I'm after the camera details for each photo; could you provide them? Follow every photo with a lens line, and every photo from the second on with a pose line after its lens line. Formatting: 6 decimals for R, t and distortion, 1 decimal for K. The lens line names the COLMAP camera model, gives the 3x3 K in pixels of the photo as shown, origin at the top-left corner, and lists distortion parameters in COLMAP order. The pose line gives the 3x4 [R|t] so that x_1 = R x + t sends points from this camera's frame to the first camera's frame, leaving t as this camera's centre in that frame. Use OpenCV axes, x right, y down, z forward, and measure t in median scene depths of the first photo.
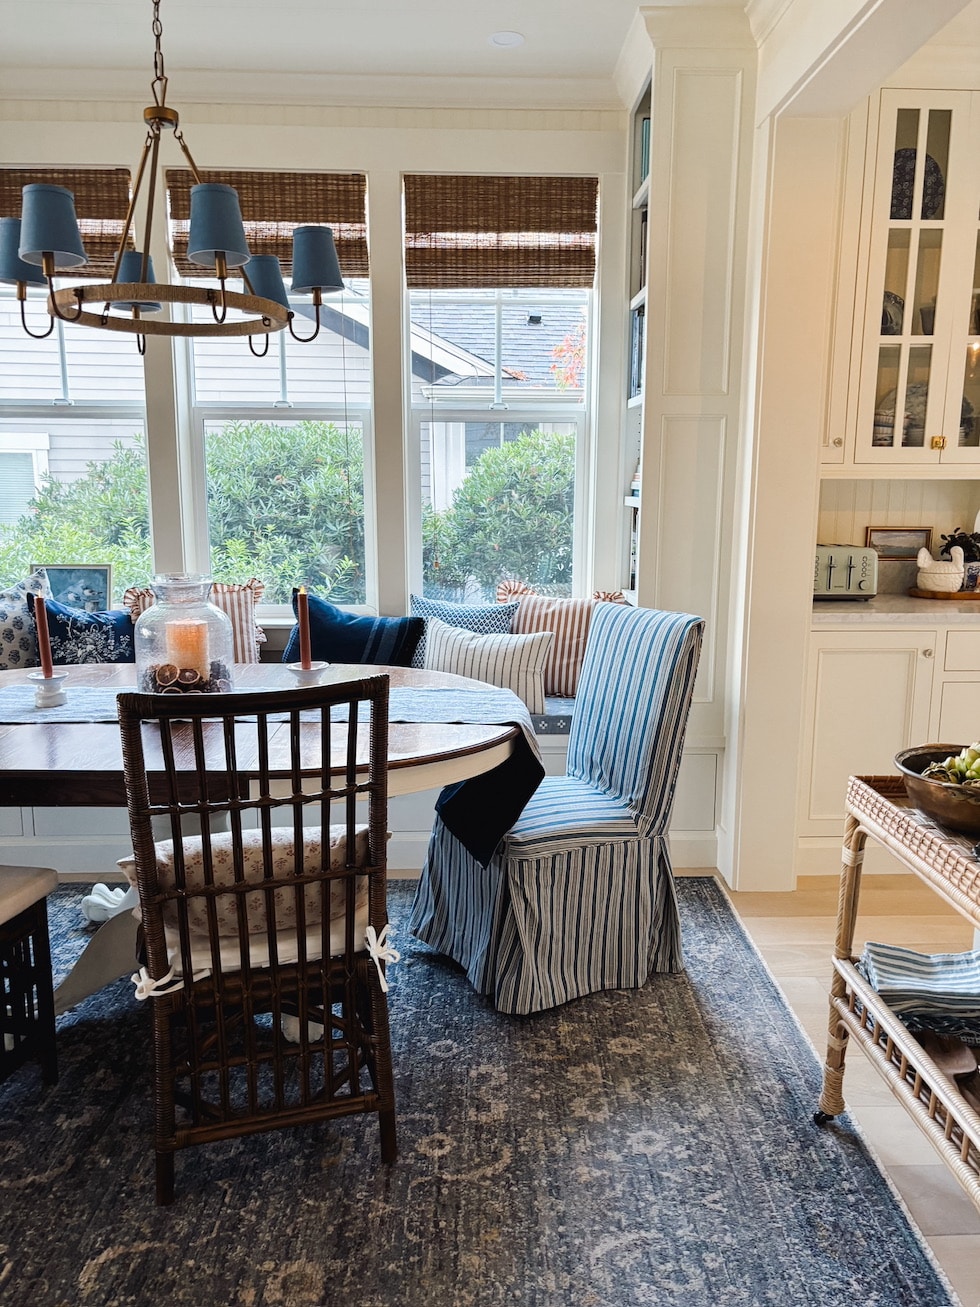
lens RADIAL K [[1002.6, 0, 536.9], [0, 1002.6, 663.4], [0, 0, 1]] dist [0.016134, -0.025984]
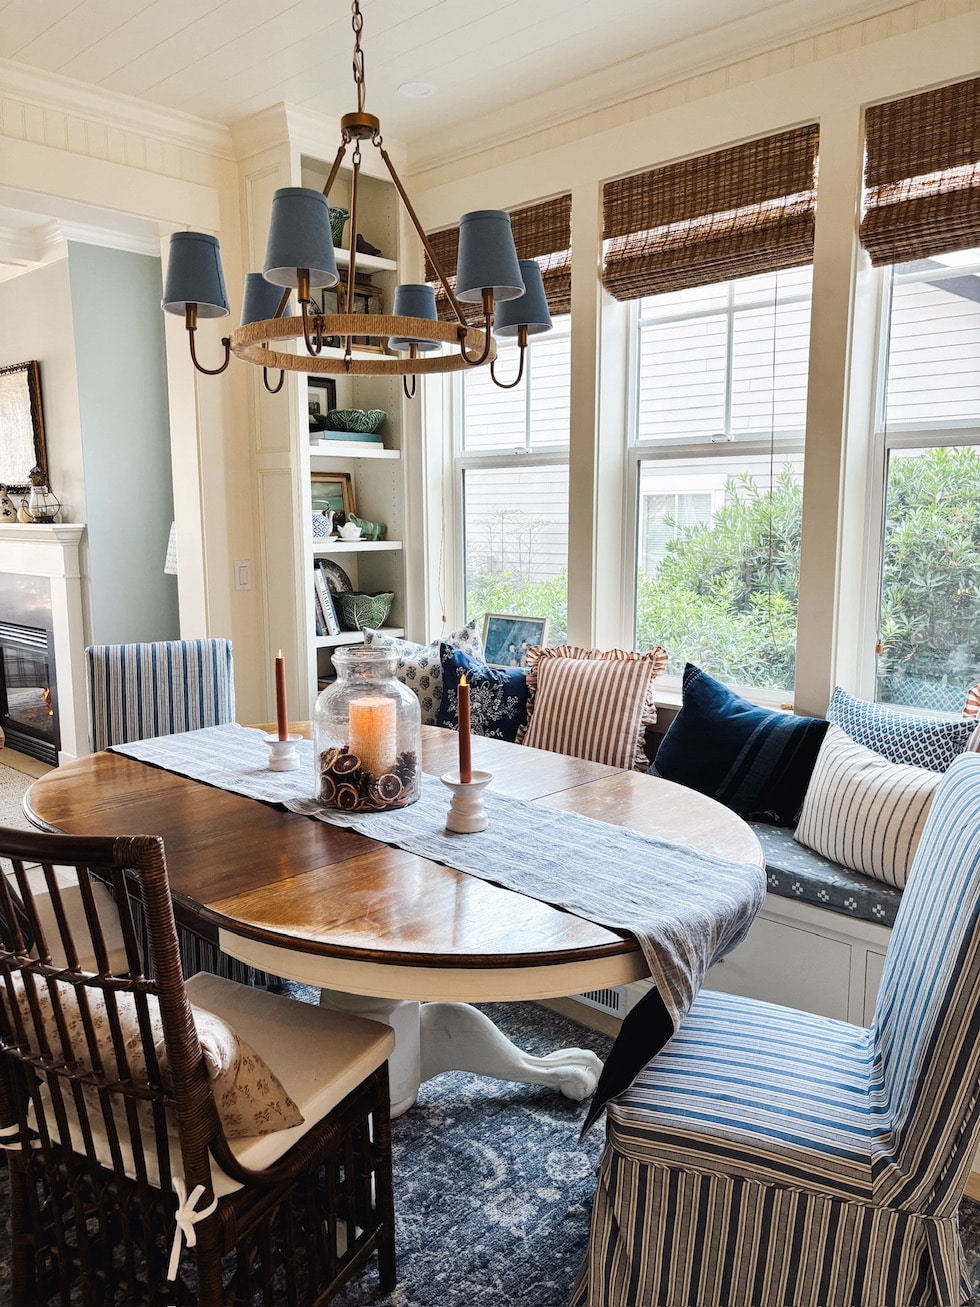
lens RADIAL K [[1002.6, 0, 484.6], [0, 1002.6, 659.2], [0, 0, 1]] dist [0.016134, -0.025984]
pose [[0.671383, 0.099384, -0.734416, 0.250206], [-0.124325, 0.992028, 0.020590, -0.077751], [0.730608, 0.077482, 0.678387, 0.346262]]
